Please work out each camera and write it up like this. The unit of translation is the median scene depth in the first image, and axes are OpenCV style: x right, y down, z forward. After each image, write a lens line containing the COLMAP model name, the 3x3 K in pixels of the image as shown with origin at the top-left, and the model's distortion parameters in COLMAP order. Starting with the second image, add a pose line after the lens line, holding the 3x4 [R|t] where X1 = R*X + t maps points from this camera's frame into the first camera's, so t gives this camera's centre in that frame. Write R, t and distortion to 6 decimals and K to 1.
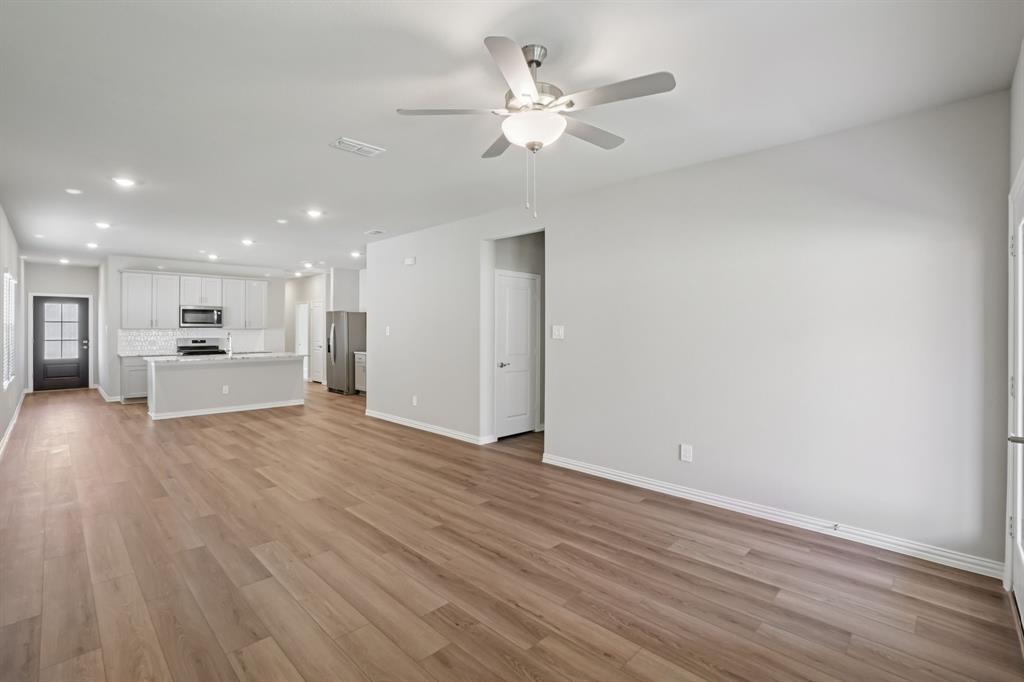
lens RADIAL K [[476.7, 0, 507.1], [0, 476.7, 328.4], [0, 0, 1]] dist [-0.061208, 0.024566]
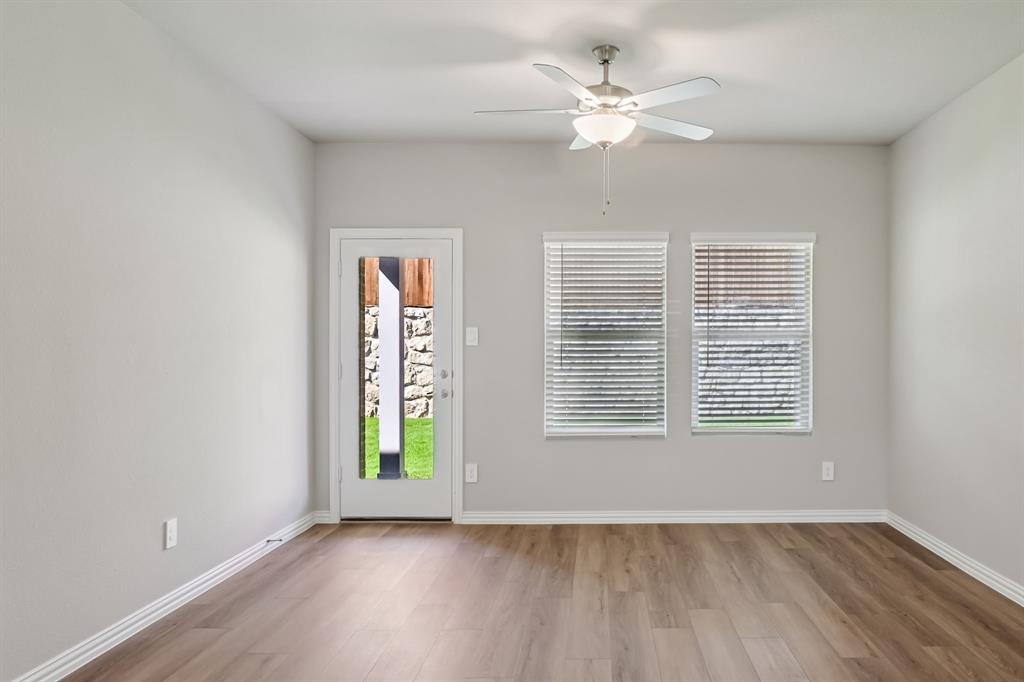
lens RADIAL K [[760.2, 0, 613.7], [0, 760.2, 356.8], [0, 0, 1]] dist [-0.008950, -0.003662]
pose [[-0.725079, -0.006600, 0.688634, -0.277157], [-0.002227, 0.999971, 0.007239, 0.016572], [-0.688662, 0.003715, -0.725073, 0.548348]]
